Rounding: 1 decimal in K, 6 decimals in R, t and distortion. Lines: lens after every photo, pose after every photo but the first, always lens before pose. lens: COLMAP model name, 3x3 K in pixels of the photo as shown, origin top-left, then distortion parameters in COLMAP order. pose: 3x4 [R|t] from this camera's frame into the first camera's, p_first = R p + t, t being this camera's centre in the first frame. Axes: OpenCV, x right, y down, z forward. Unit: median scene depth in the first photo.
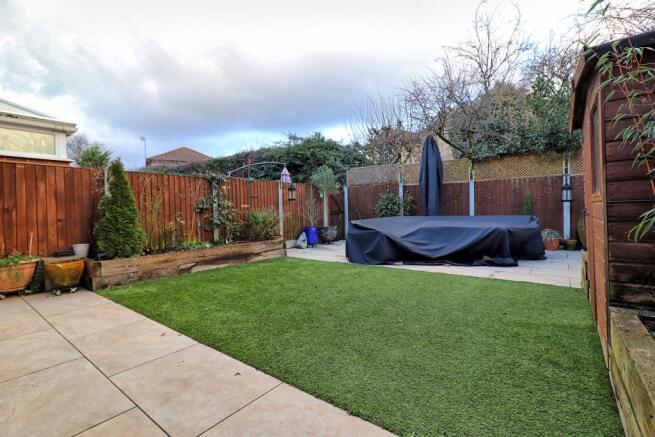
lens RADIAL K [[302.8, 0, 324.8], [0, 302.8, 216.6], [0, 0, 1]] dist [-0.004443, 0.009954]
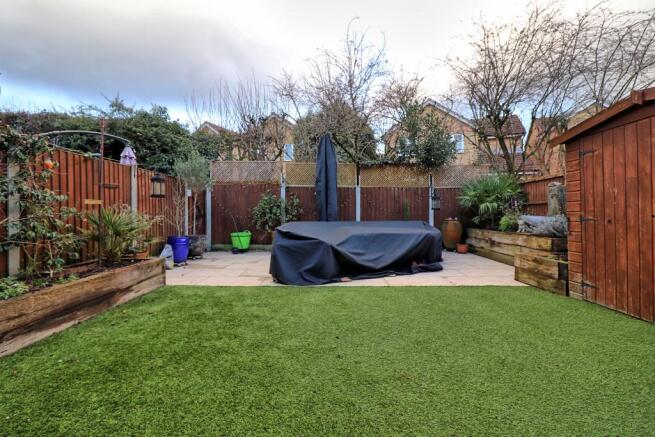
lens RADIAL K [[302.8, 0, 324.8], [0, 302.8, 216.6], [0, 0, 1]] dist [-0.004443, 0.009954]
pose [[0.804322, 0.012259, 0.594068, -0.206476], [-0.003130, 0.999861, -0.016395, -0.001199], [-0.594186, 0.011328, 0.804248, 0.264747]]
